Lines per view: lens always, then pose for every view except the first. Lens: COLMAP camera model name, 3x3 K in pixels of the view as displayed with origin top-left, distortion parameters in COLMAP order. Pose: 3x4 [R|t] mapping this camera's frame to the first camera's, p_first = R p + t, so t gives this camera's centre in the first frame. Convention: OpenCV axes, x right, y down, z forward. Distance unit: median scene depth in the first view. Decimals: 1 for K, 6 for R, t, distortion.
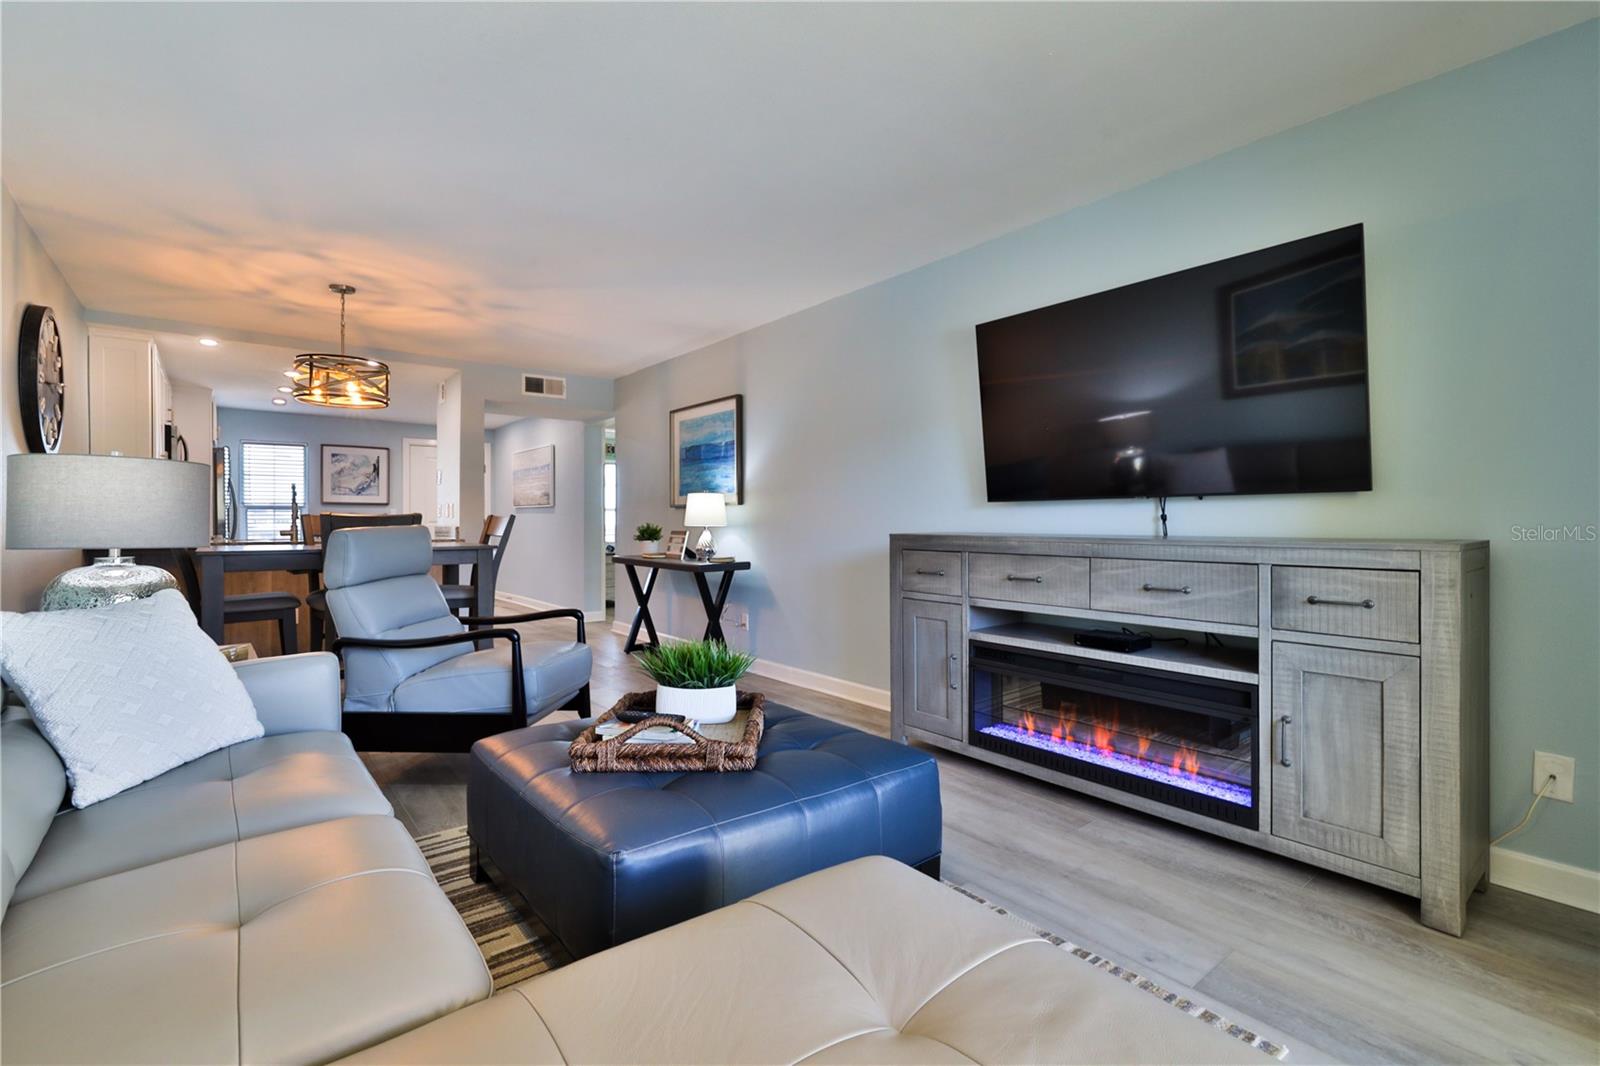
lens RADIAL K [[725.8, 0, 800.1], [0, 725.8, 521.2], [0, 0, 1]] dist [-0.003759, -0.000102]
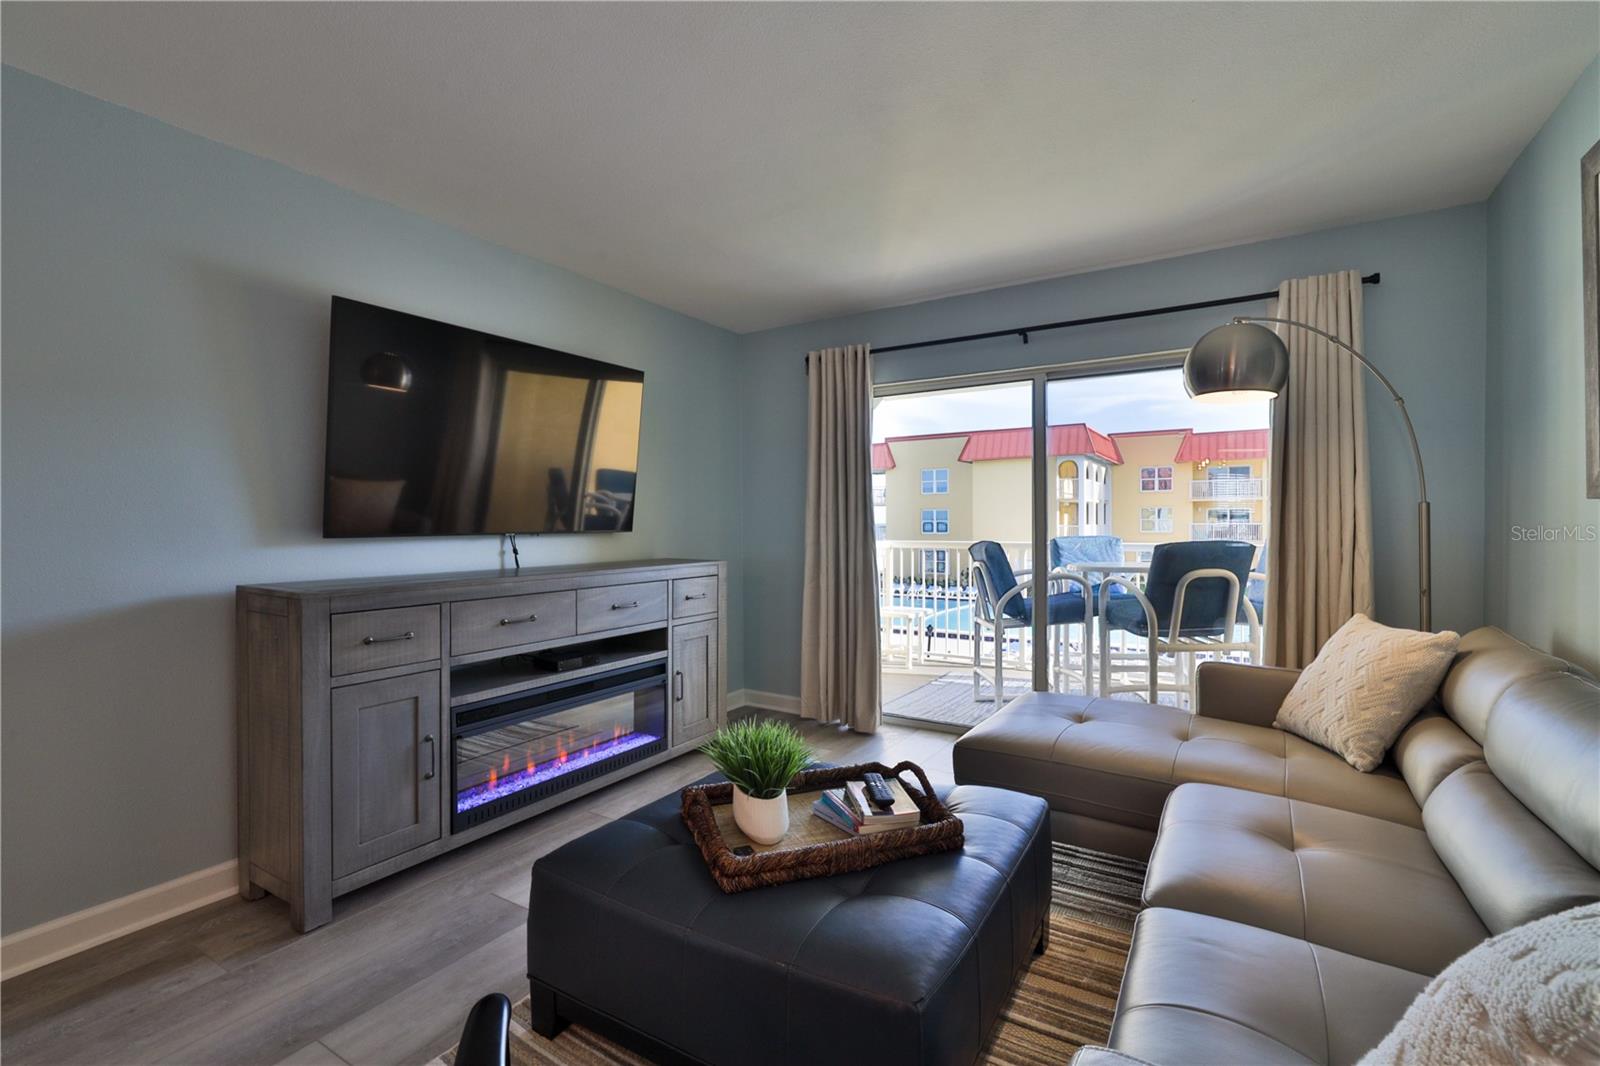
lens RADIAL K [[725.8, 0, 801.6], [0, 725.8, 536.6], [0, 0, 1]] dist [-0.003759, -0.000102]
pose [[-0.350166, -0.014130, 0.936581, -0.659674], [0.006774, 0.999822, 0.017616, -0.042073], [-0.936663, 0.012513, -0.350008, 0.893366]]
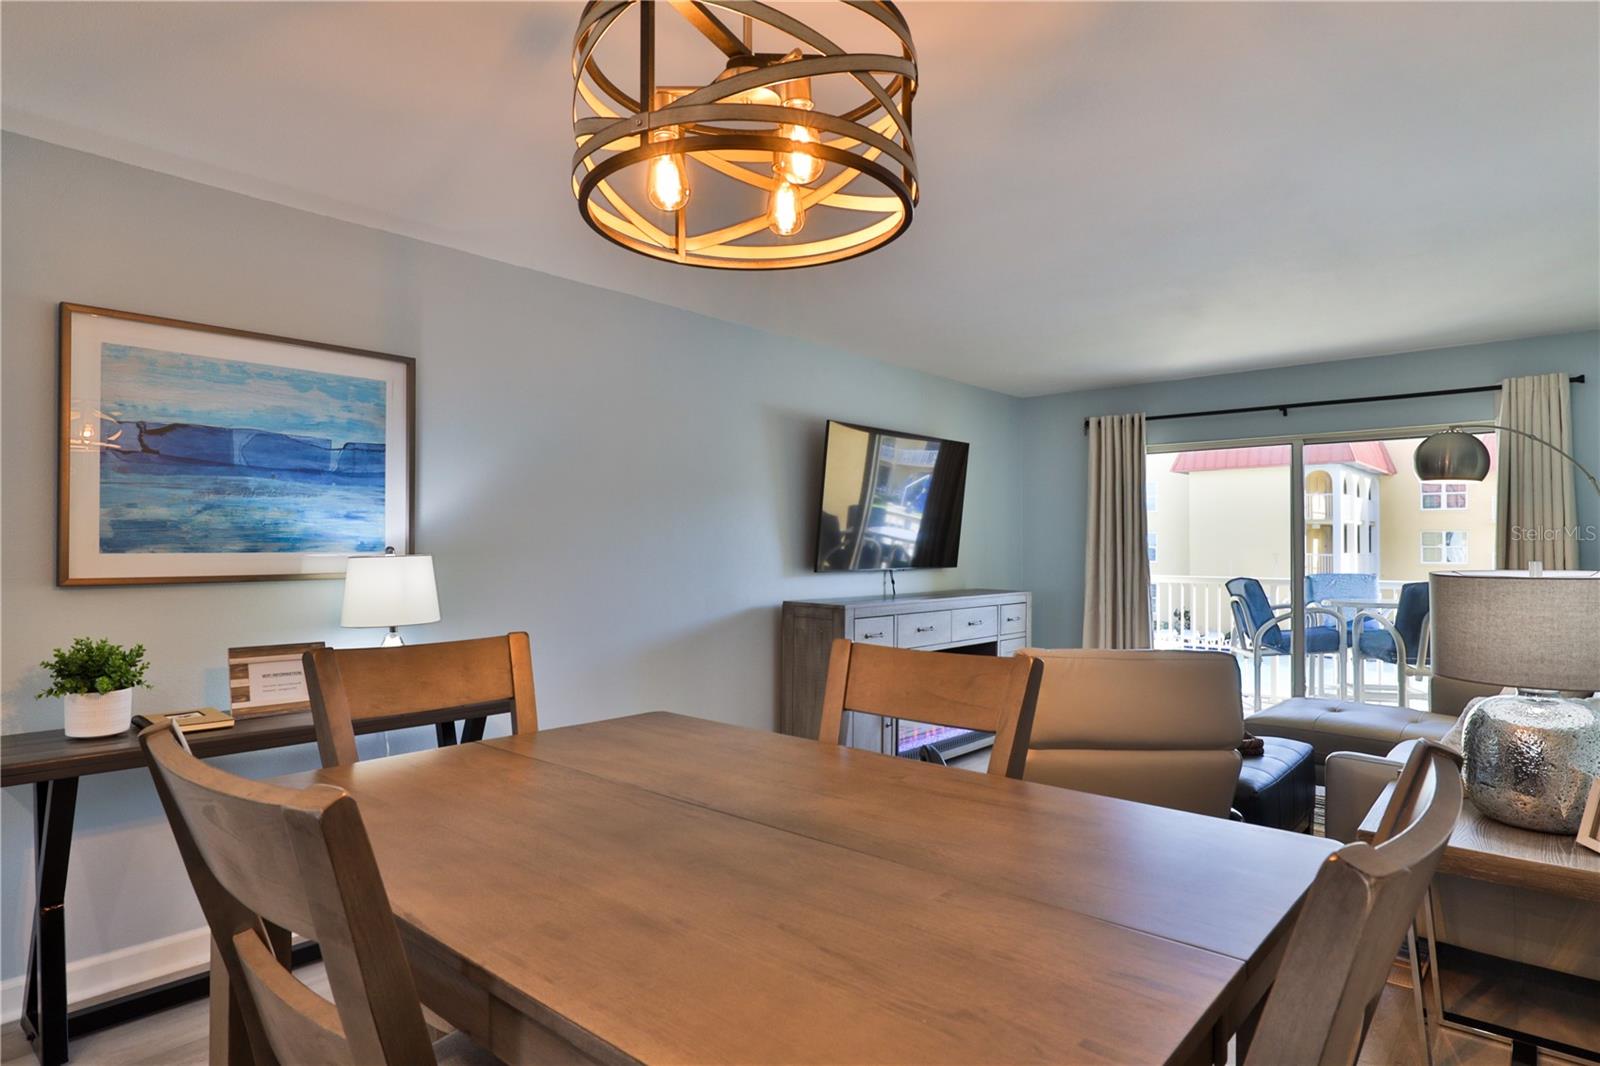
lens RADIAL K [[925.9, 0, 807.1], [0, 925.9, 533.1], [0, 0, 1]] dist [-0.005049, 0.000129]
pose [[-0.203766, 0.012579, 0.978939, -1.294287], [-0.003181, 0.999904, -0.013511, -0.076090], [-0.979014, -0.005867, -0.203707, 1.451906]]
